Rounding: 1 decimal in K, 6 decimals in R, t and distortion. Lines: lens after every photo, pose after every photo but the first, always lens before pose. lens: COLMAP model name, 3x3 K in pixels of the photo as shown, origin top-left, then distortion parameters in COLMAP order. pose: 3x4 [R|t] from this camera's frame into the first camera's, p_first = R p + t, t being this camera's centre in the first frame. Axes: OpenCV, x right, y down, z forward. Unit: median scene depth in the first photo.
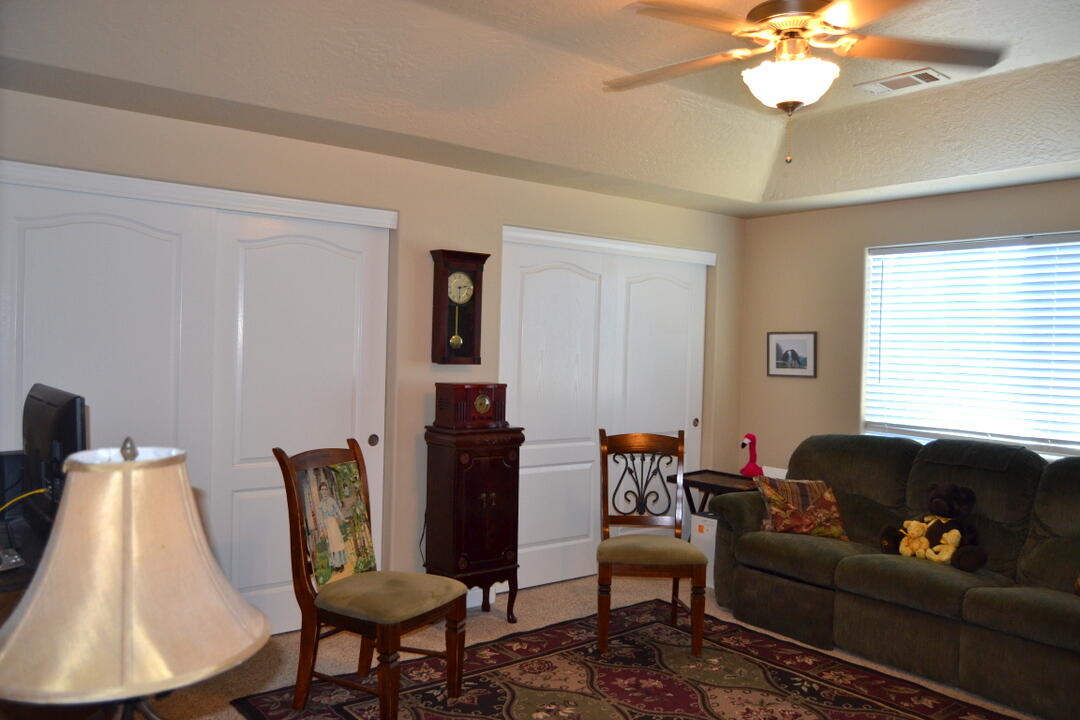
lens RADIAL K [[842.8, 0, 530.1], [0, 842.8, 359.2], [0, 0, 1]] dist [-0.009583, 0.009112]
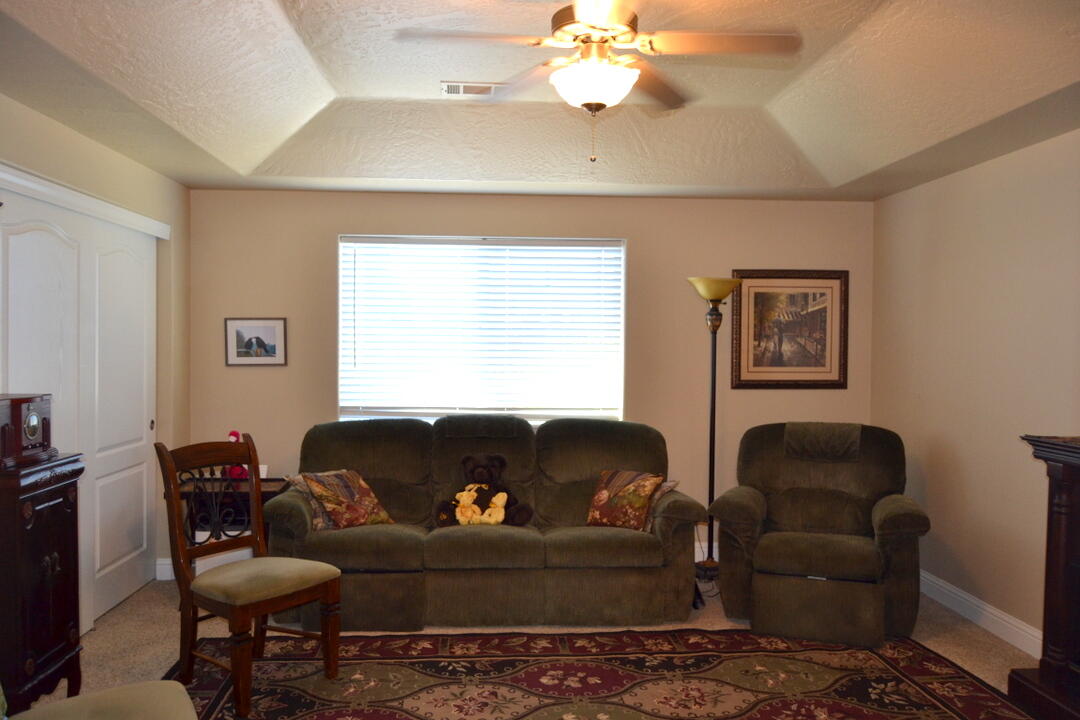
lens RADIAL K [[842.8, 0, 534.2], [0, 842.8, 361.8], [0, 0, 1]] dist [-0.009583, 0.009112]
pose [[0.574778, -0.039133, 0.817373, -0.382523], [0.018989, 0.999225, 0.034486, -0.013841], [-0.818089, -0.004301, 0.575076, 0.291219]]
